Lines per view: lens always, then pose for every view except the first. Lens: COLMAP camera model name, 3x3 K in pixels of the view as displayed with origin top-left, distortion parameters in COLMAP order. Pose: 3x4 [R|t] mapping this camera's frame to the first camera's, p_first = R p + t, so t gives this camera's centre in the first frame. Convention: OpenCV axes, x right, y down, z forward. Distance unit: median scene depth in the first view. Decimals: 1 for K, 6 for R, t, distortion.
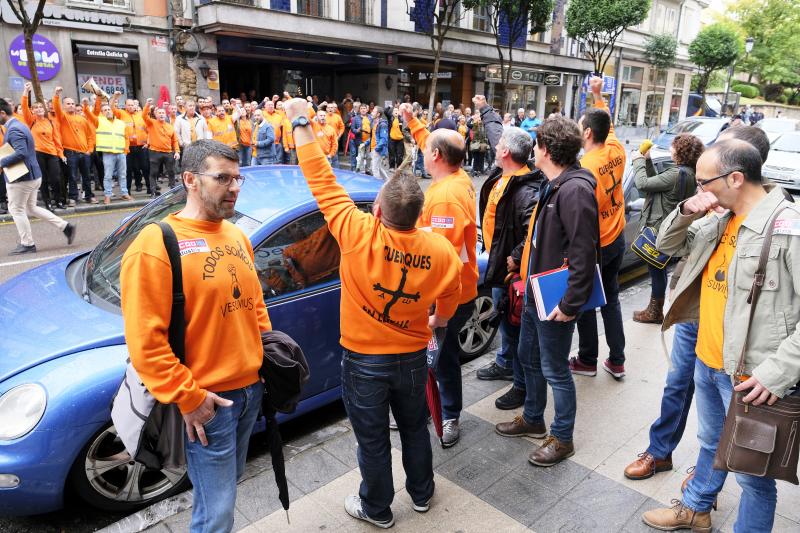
lens RADIAL K [[548.2, 0, 400.0], [0, 548.2, 266.5], [0, 0, 1]] dist [-0.035530, 0.039888]
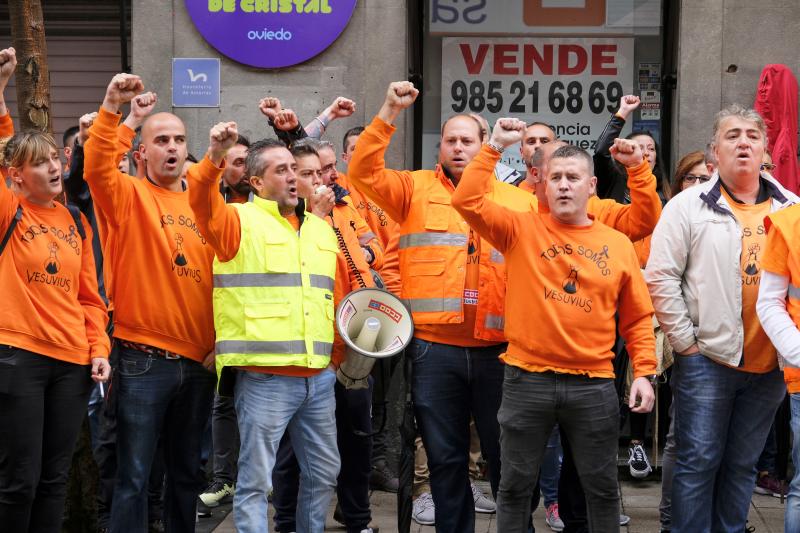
lens RADIAL K [[1900.1, 0, 400.0], [0, 1900.1, 266.5], [0, 0, 1]] dist [0.132747, 0.626265]
pose [[0.668702, 0.016633, -0.743345, 0.019922], [-0.198727, 0.967377, -0.157126, -0.108982], [0.716481, 0.252794, 0.650192, 0.423521]]
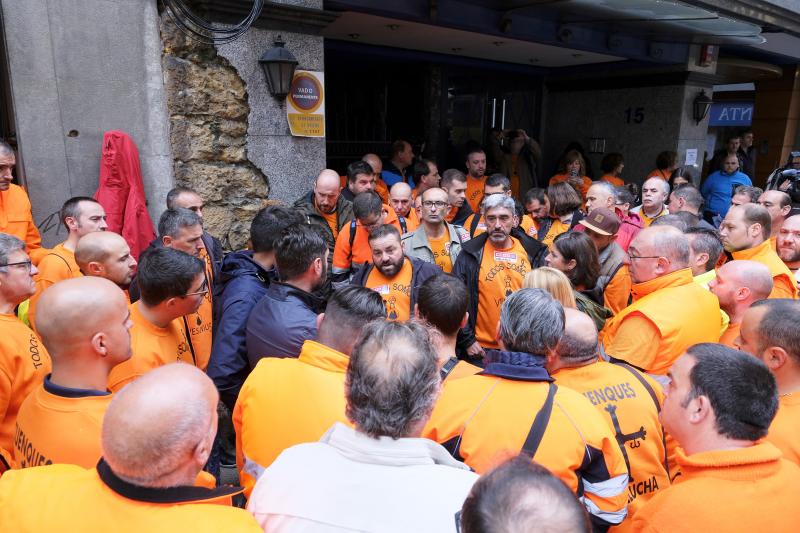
lens RADIAL K [[548.2, 0, 400.0], [0, 548.2, 266.5], [0, 0, 1]] dist [-0.035530, 0.039888]
pose [[0.995618, 0.009714, -0.093004, -0.276847], [-0.013509, 0.999098, -0.040266, -0.257170], [0.092529, 0.041346, 0.994851, 0.752064]]
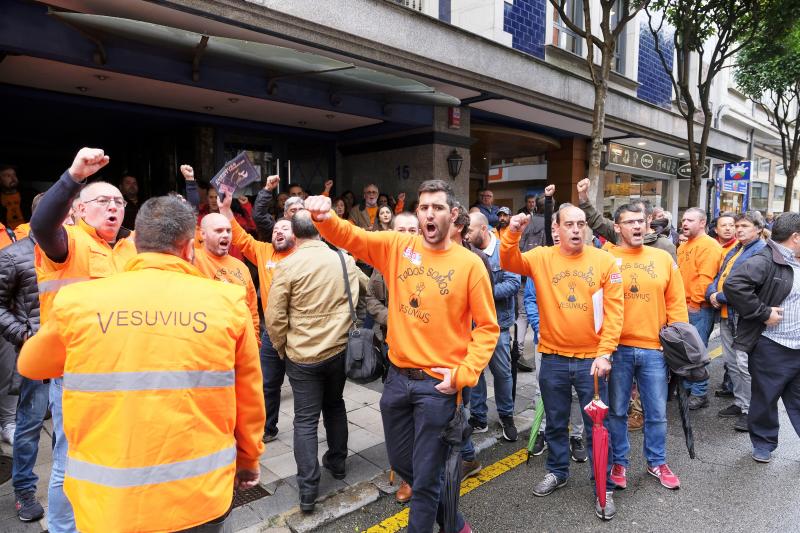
lens RADIAL K [[548.2, 0, 400.0], [0, 548.2, 266.5], [0, 0, 1]] dist [-0.035530, 0.039888]
pose [[0.999749, -0.020192, 0.009703, -0.096153], [0.021747, 0.978744, -0.203932, -0.207796], [-0.005379, 0.204091, 0.978937, 0.743620]]
